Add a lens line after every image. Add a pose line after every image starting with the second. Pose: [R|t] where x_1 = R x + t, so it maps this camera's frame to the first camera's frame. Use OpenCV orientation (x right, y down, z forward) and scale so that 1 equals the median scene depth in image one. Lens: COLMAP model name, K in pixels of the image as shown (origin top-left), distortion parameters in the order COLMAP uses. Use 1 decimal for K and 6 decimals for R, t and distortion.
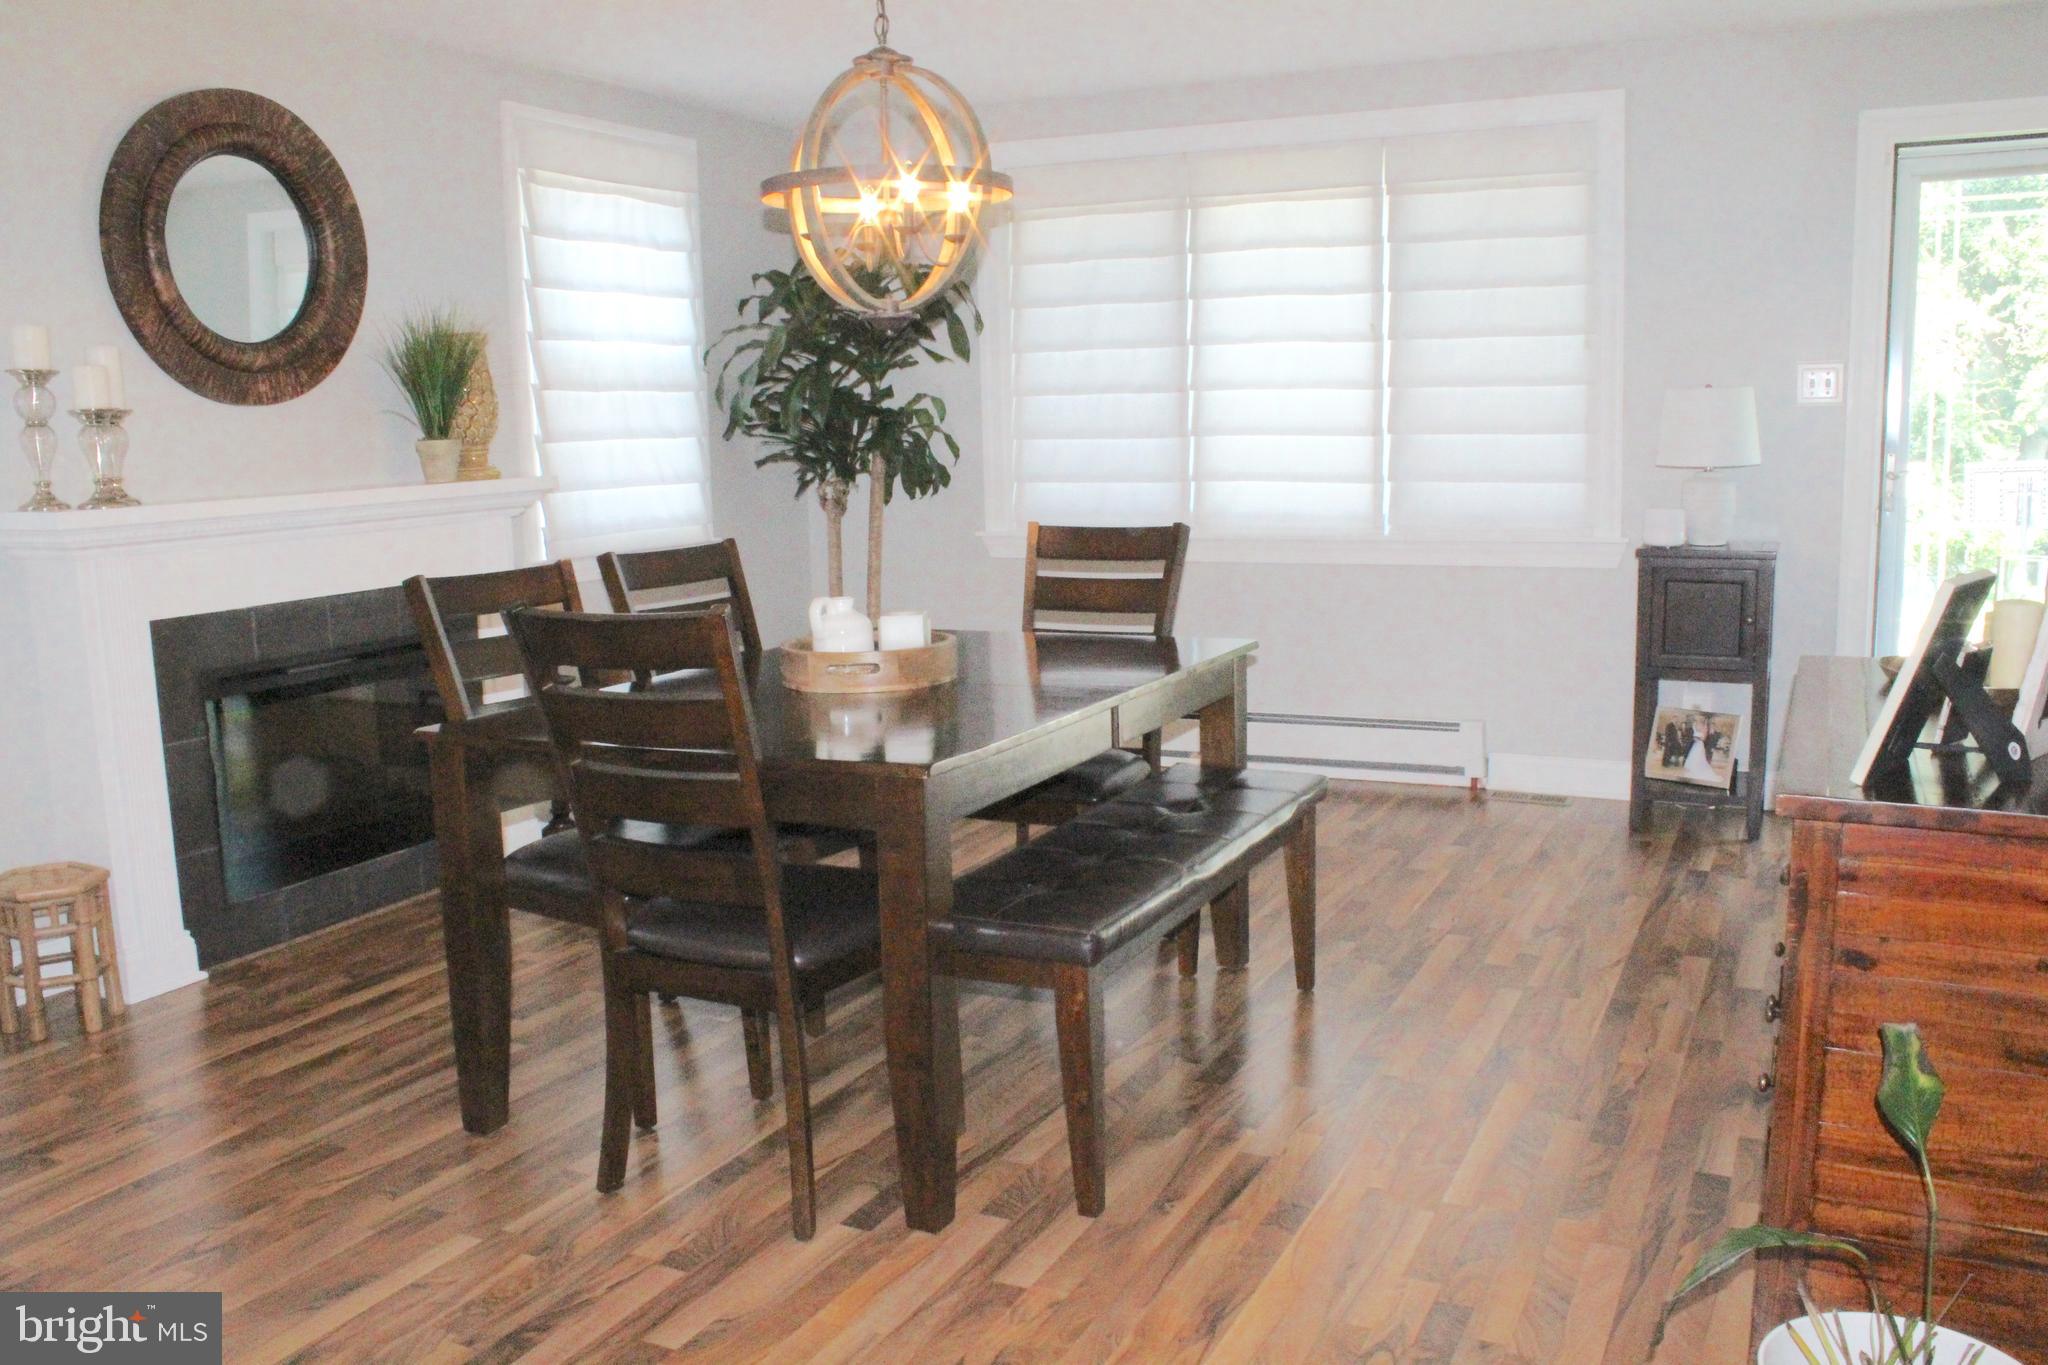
lens RADIAL K [[1703.2, 0, 1016.8], [0, 1703.2, 691.0], [0, 0, 1]] dist [-0.155895, 0.132000]
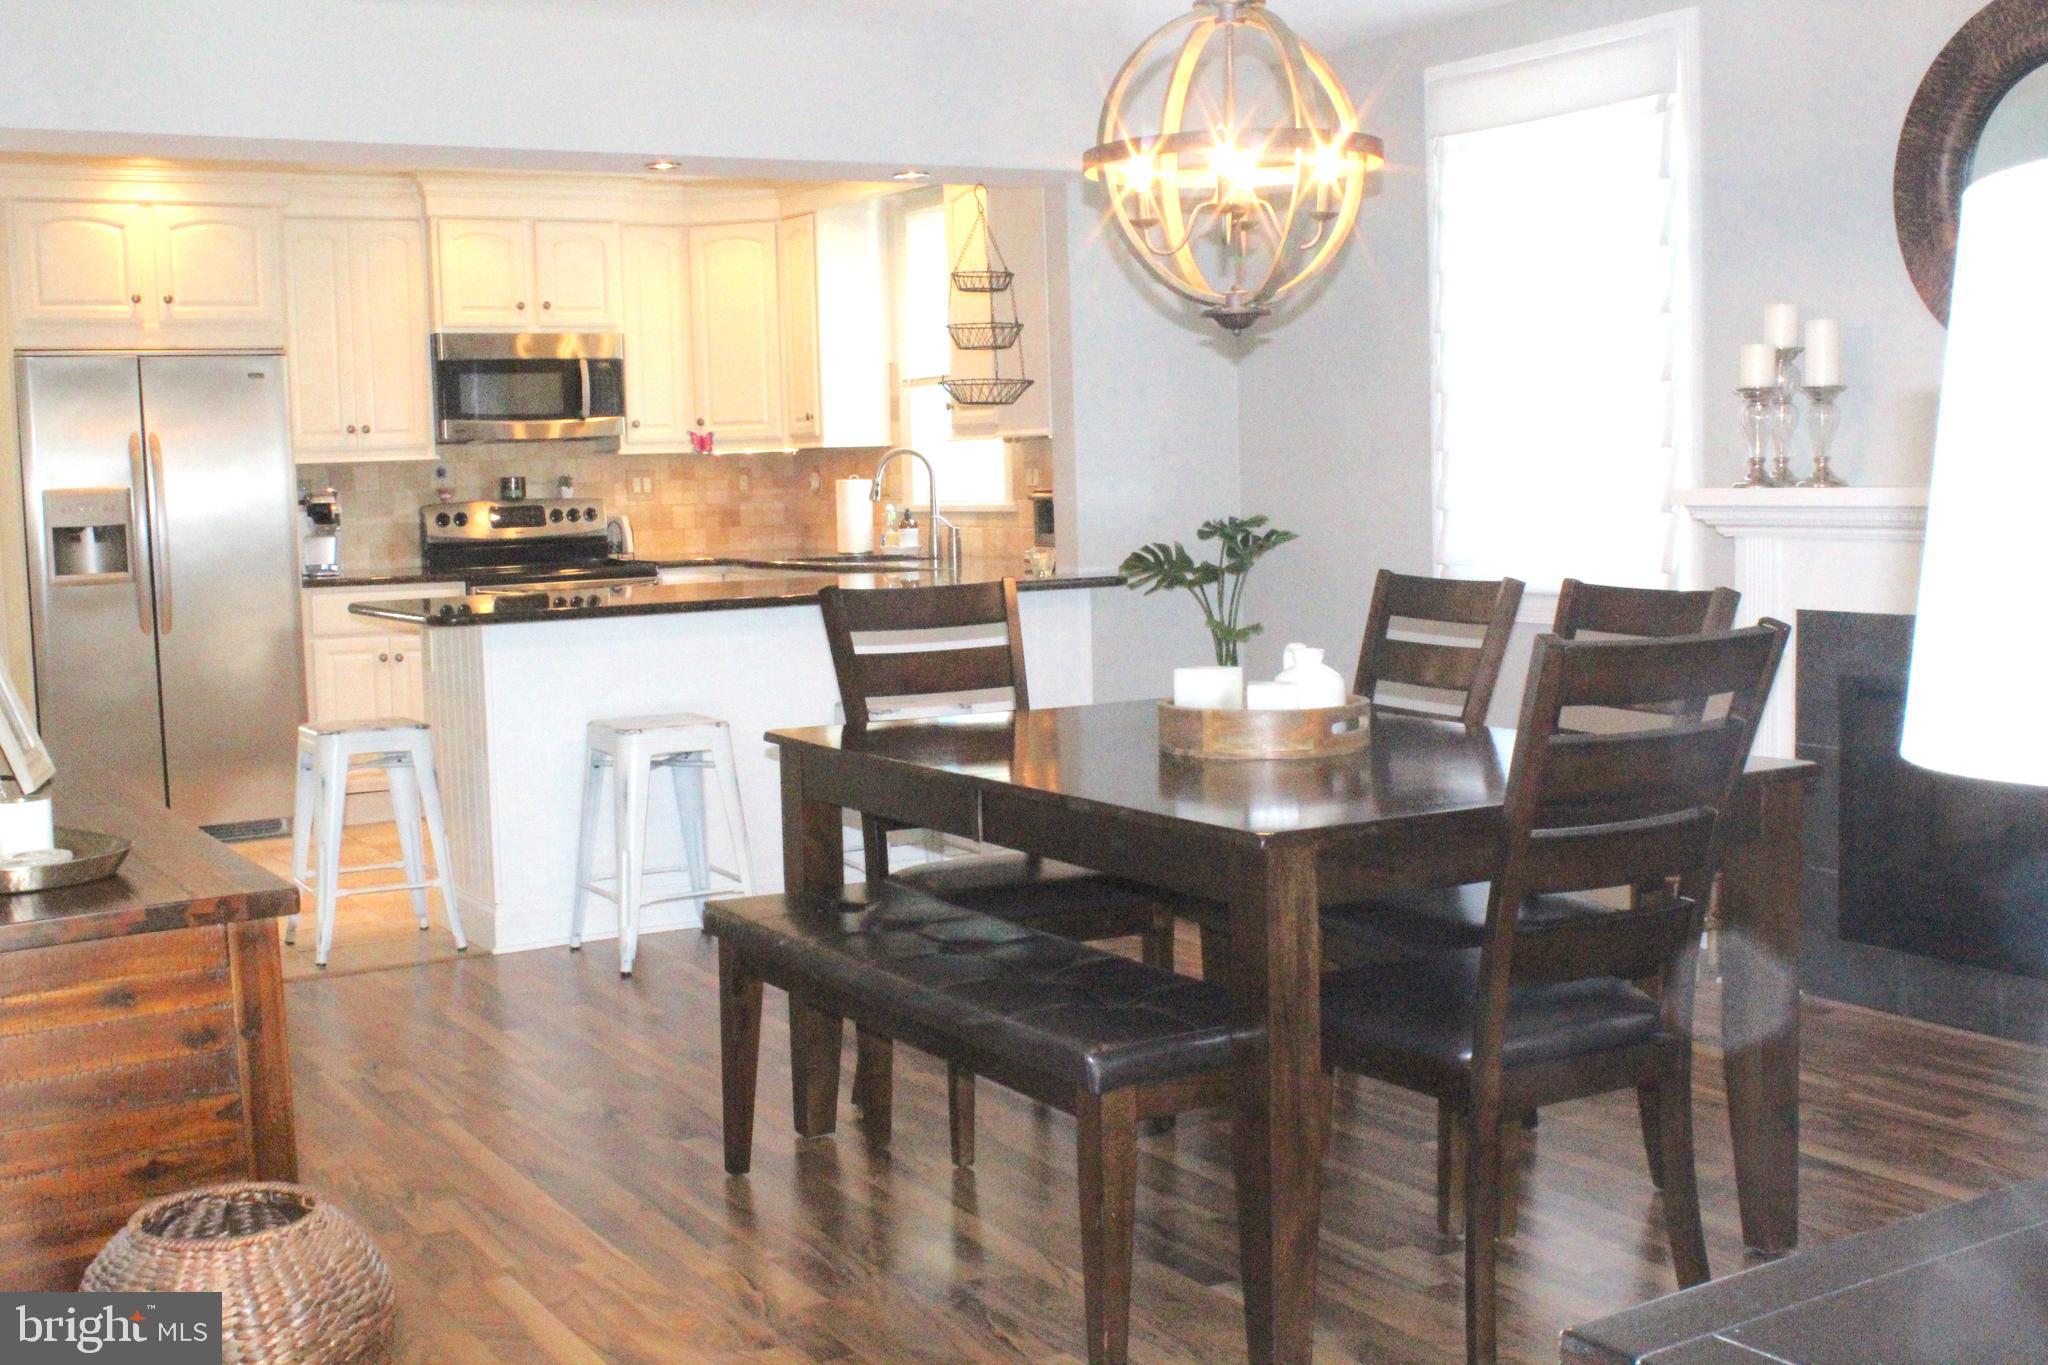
lens RADIAL K [[2261.3, 0, 1014.6], [0, 2261.3, 684.5], [0, 0, 1]] dist [-0.077553, -0.013129]
pose [[-0.540522, 0.127378, -0.831631, 0.584624], [-0.087742, 0.974548, 0.206296, -0.164780], [0.836742, 0.184477, -0.515588, 0.942429]]
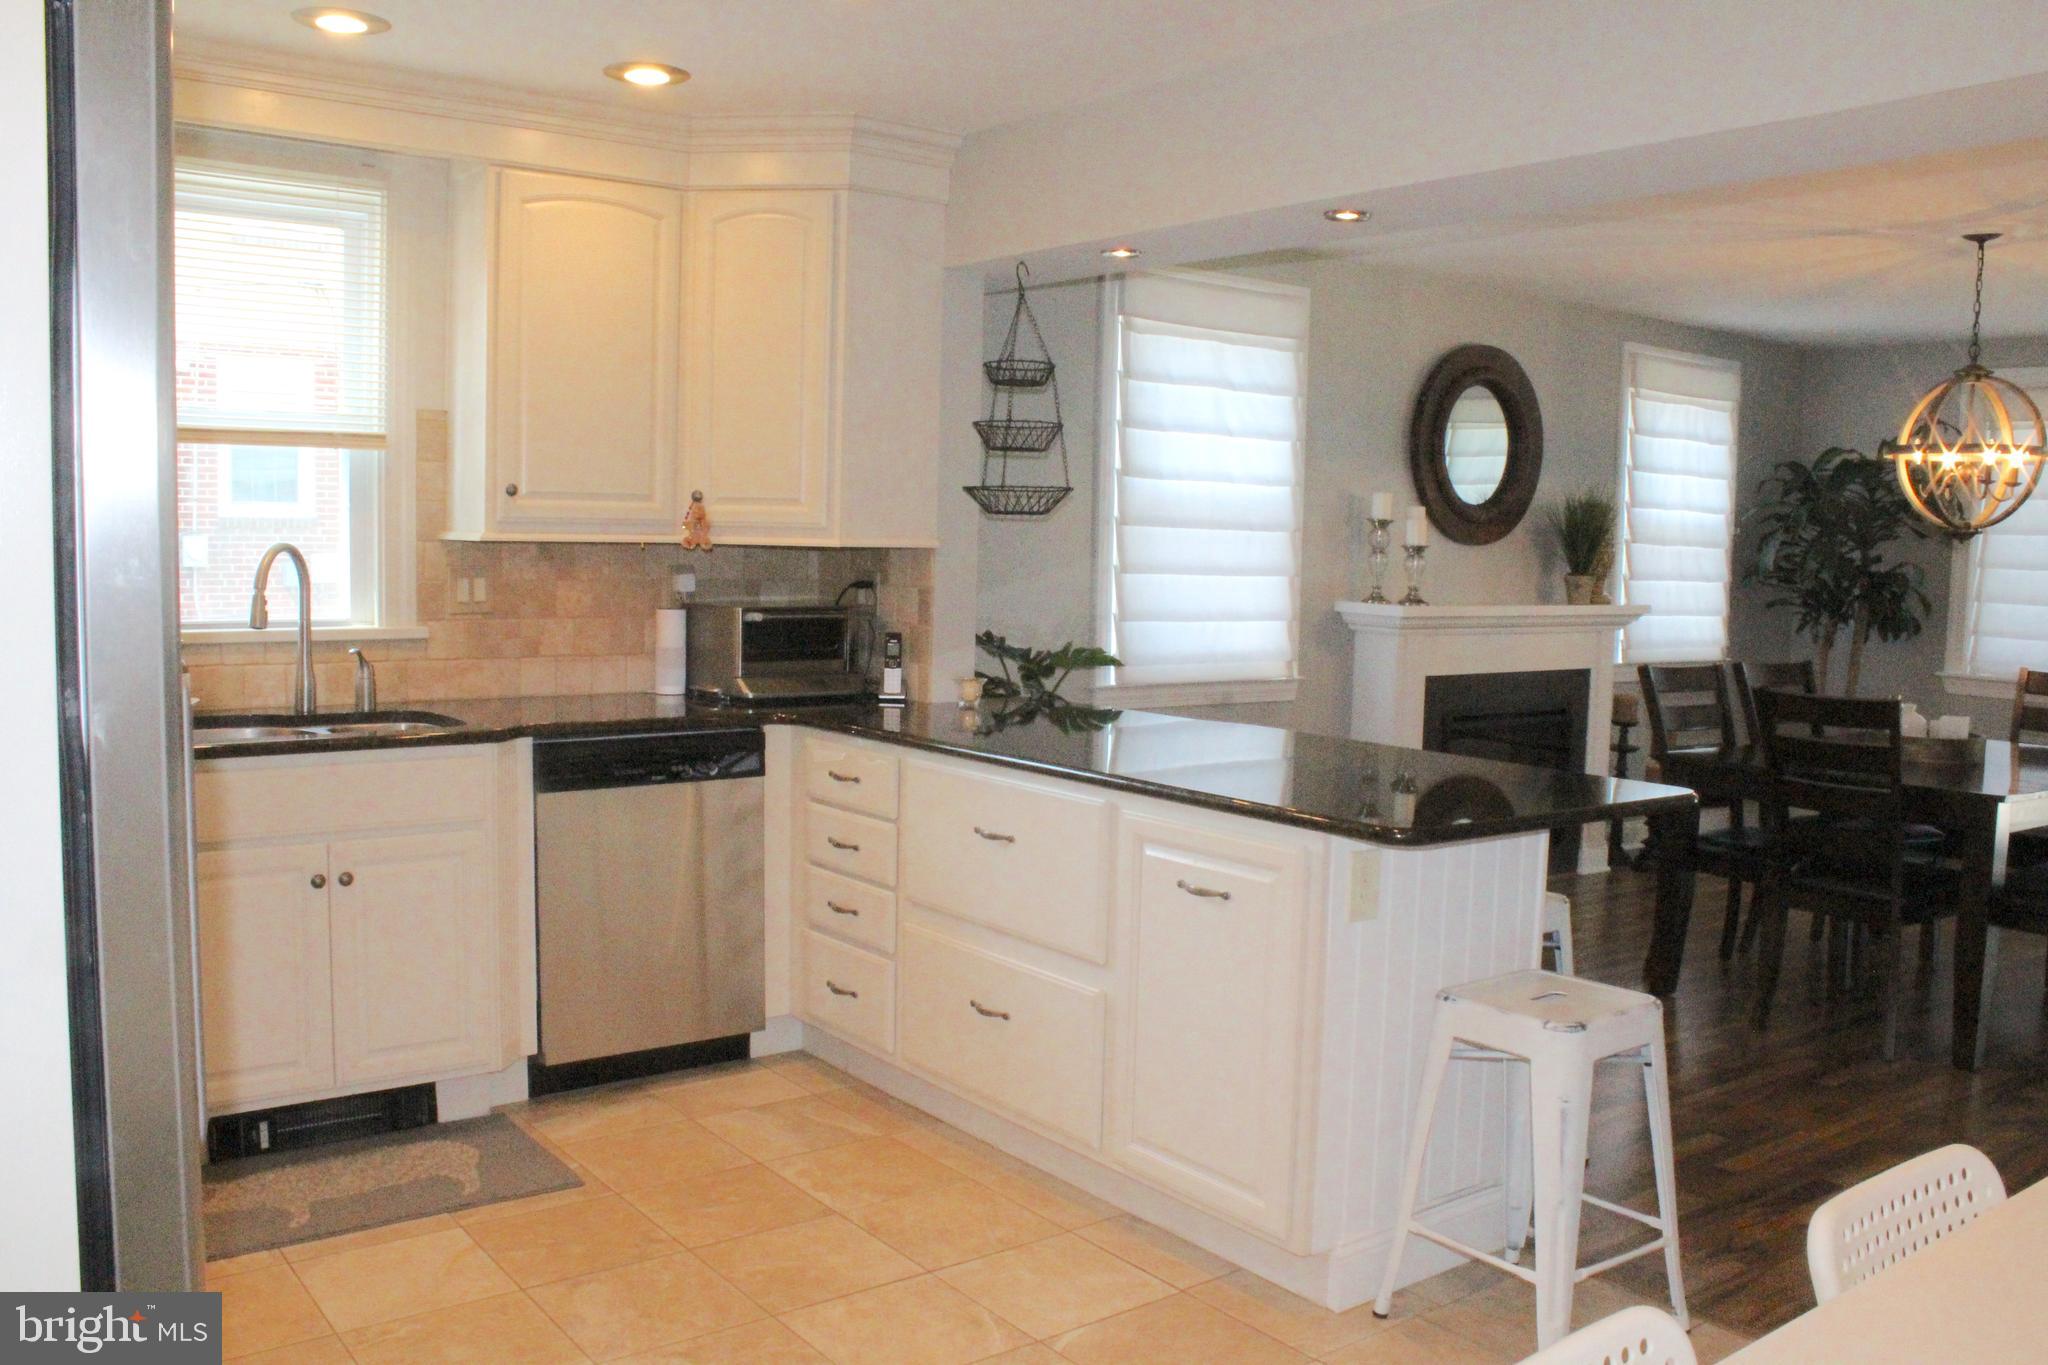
lens RADIAL K [[1703.2, 0, 1016.8], [0, 1703.2, 691.0], [0, 0, 1]] dist [-0.155895, 0.132000]
pose [[0.888527, 0.096015, -0.448665, -0.098461], [-0.124031, 0.991716, -0.033399, 0.055781], [0.441742, 0.085324, 0.893076, -0.475364]]
